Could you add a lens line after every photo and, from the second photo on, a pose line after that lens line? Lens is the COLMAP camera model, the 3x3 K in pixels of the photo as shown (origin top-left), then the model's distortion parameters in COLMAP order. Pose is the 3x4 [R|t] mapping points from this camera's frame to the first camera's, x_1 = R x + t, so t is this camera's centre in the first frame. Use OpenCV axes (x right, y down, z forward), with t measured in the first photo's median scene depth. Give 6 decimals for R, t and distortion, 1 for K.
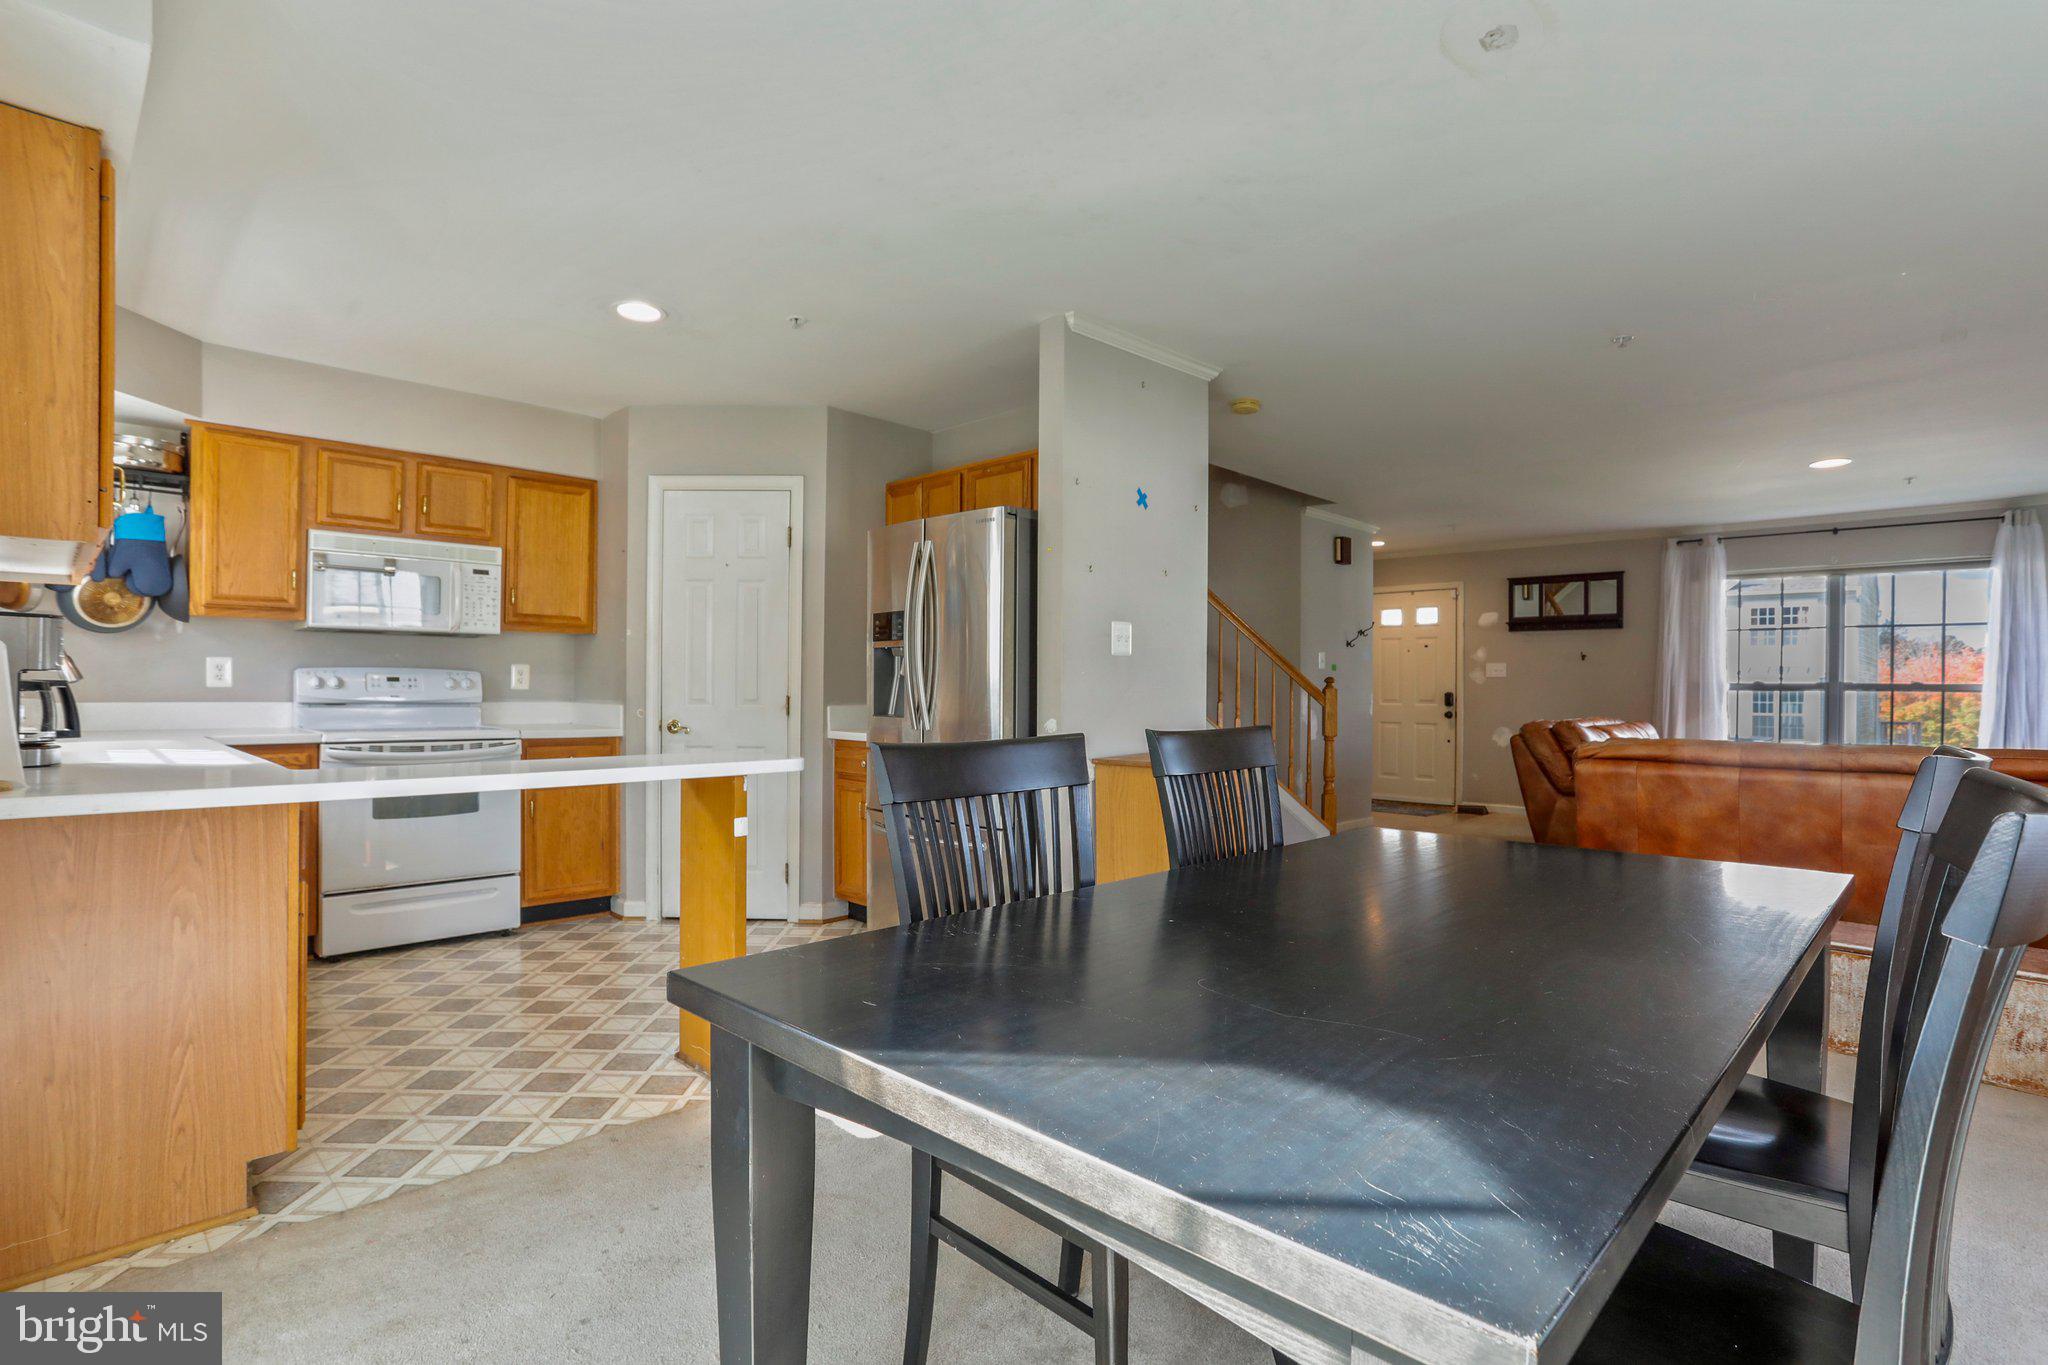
lens RADIAL K [[993.1, 0, 1026.8], [0, 993.1, 686.5], [0, 0, 1]] dist [-0.049697, 0.021128]
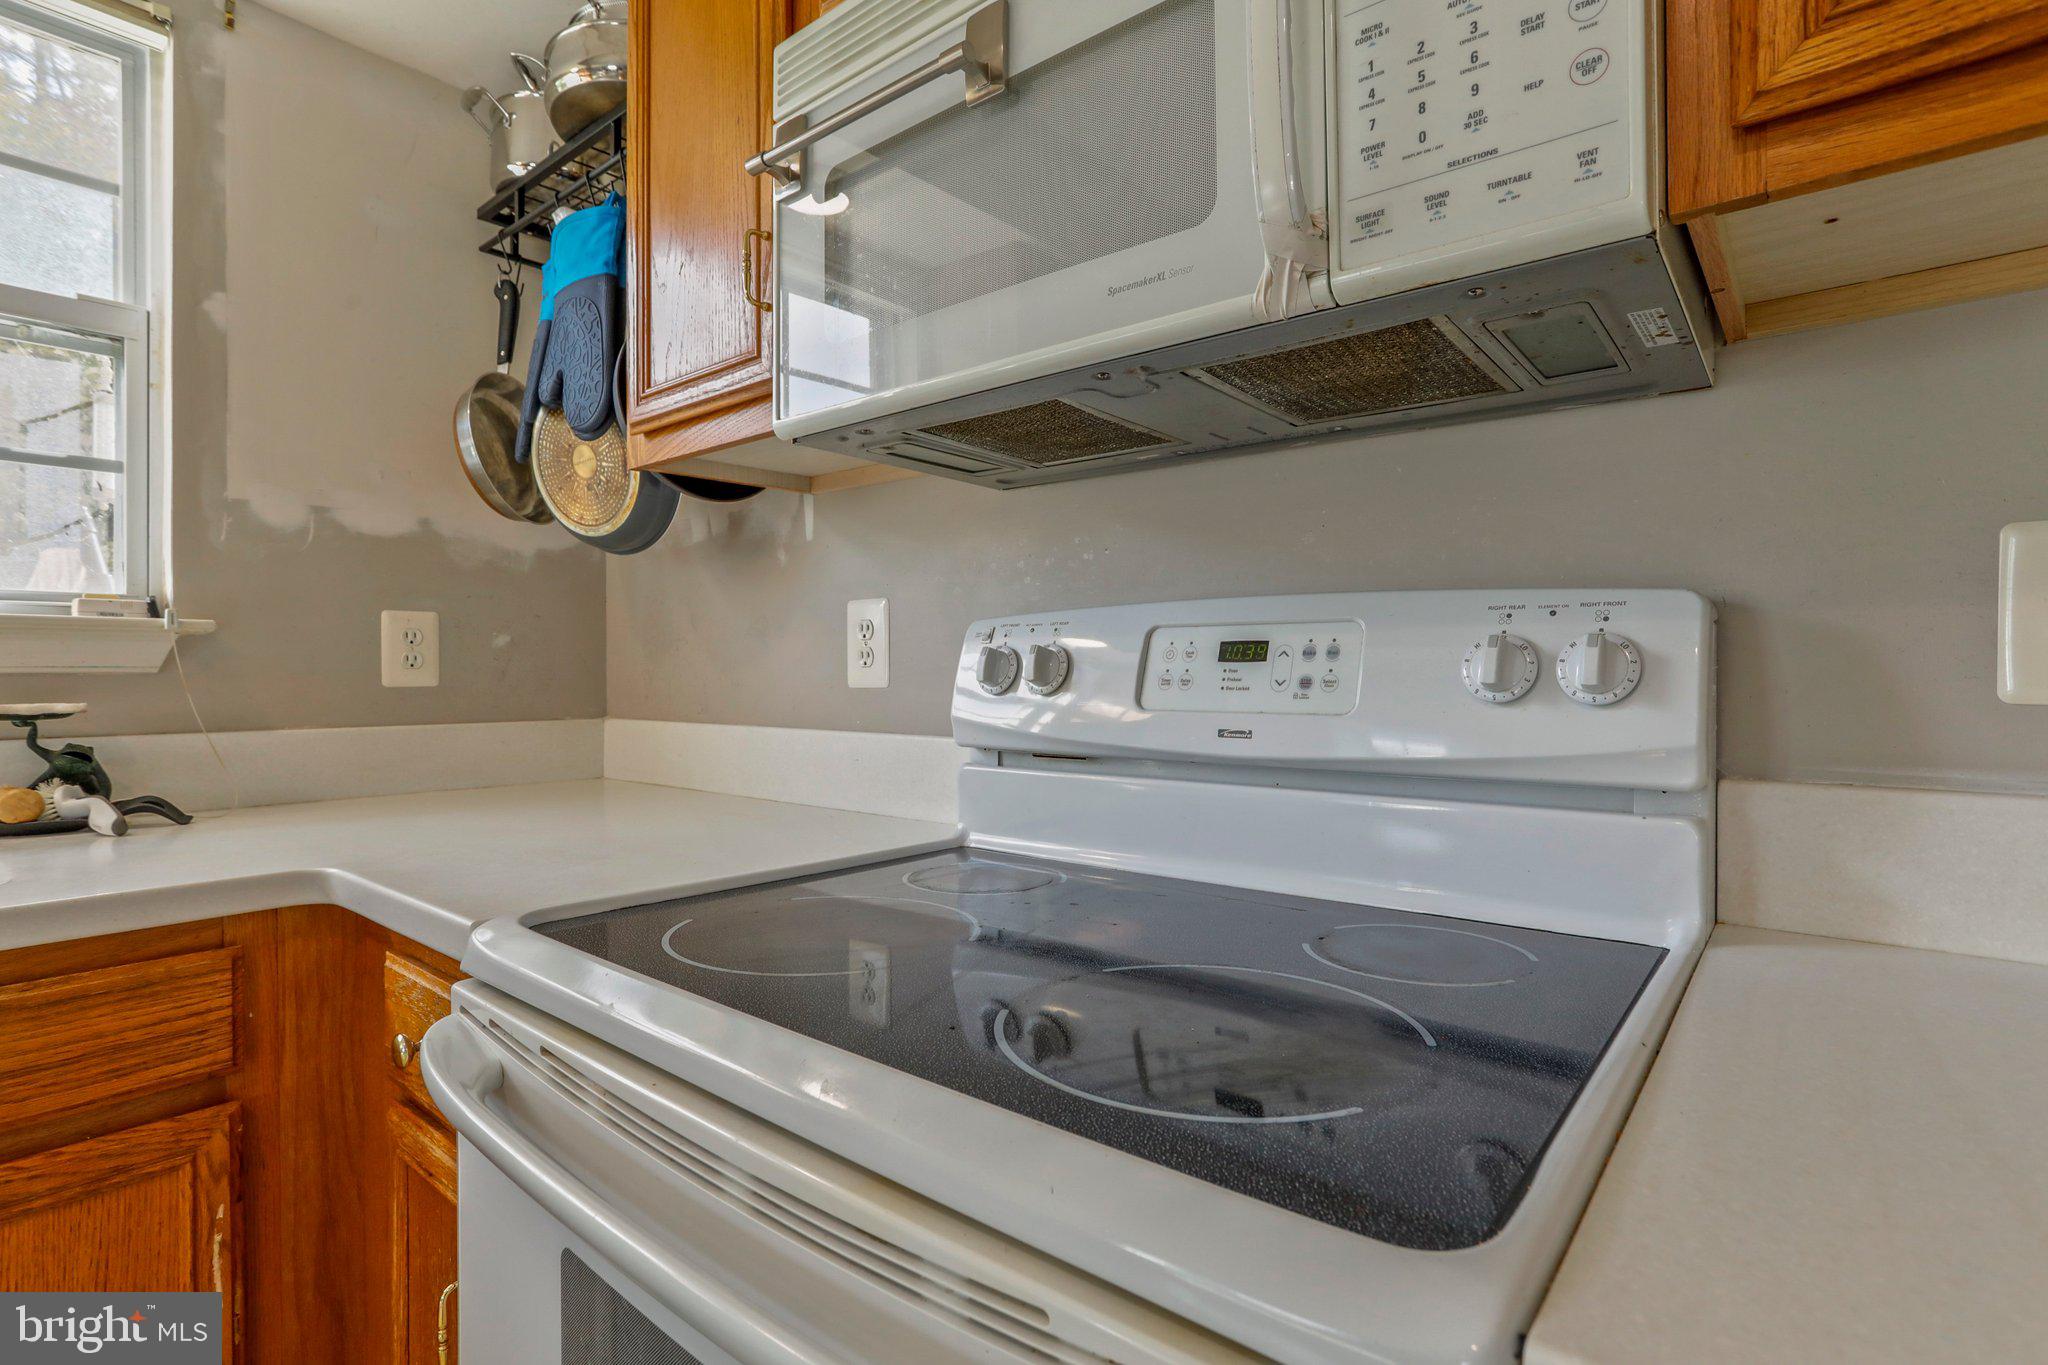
lens RADIAL K [[993.1, 0, 1021.2], [0, 993.1, 676.1], [0, 0, 1]] dist [-0.049697, 0.021128]
pose [[0.096026, -0.006440, -0.995358, -0.433905], [0.004279, 0.999972, -0.006057, -0.000875], [0.995370, -0.003678, 0.096051, 0.918973]]
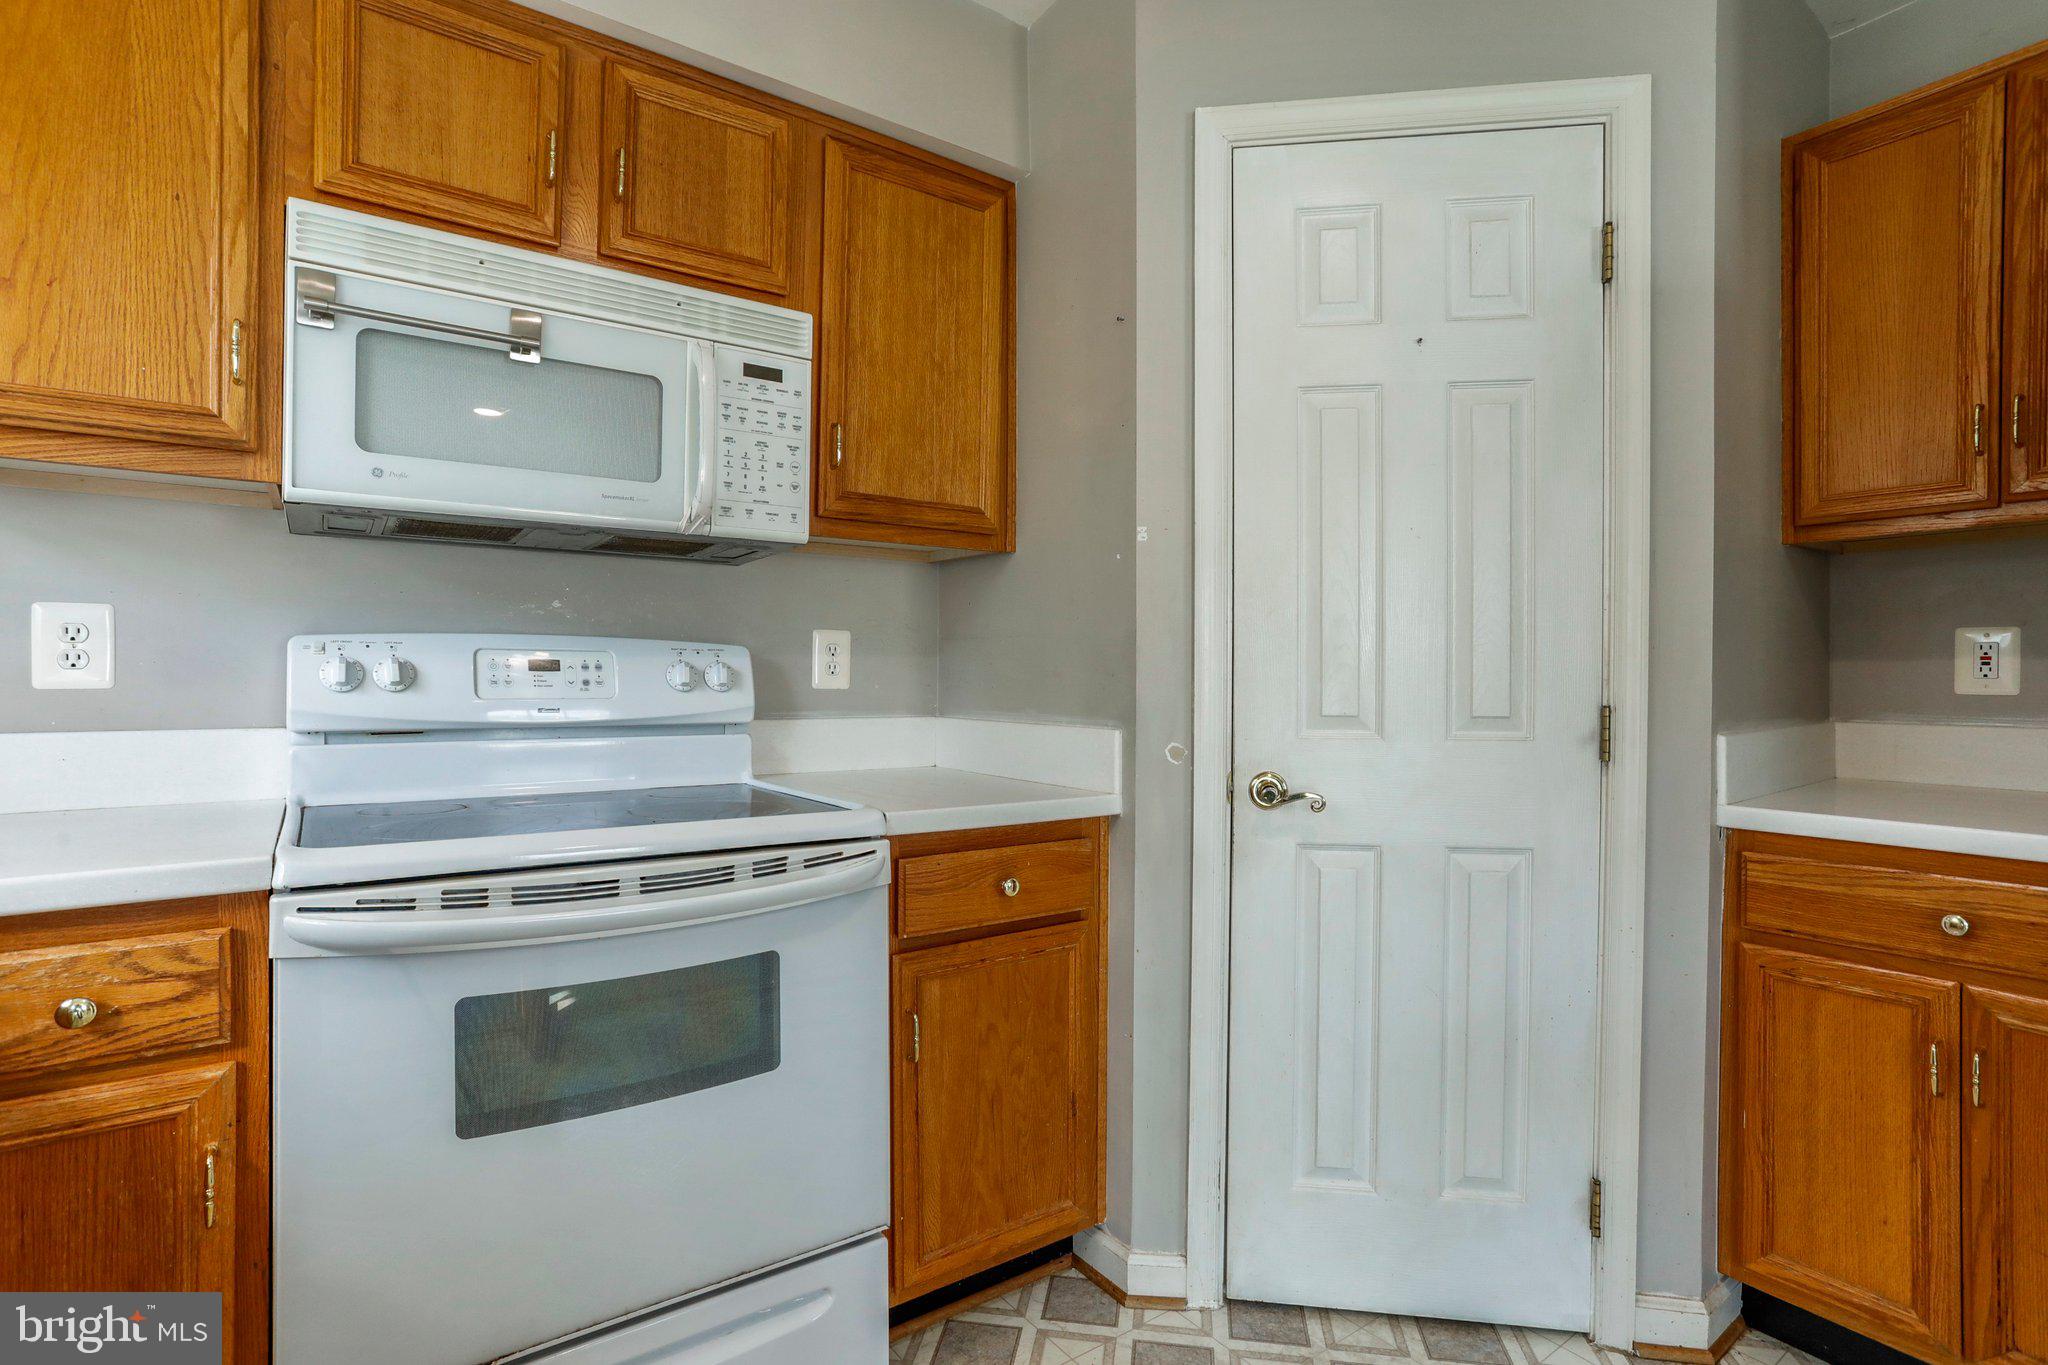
lens RADIAL K [[993.1, 0, 1039.5], [0, 993.1, 679.4], [0, 0, 1]] dist [-0.049697, 0.021128]
pose [[0.987710, -0.005099, -0.156217, -0.392137], [0.005078, 0.999987, -0.000535, -0.000652], [0.156217, -0.000265, 0.987723, 0.641067]]
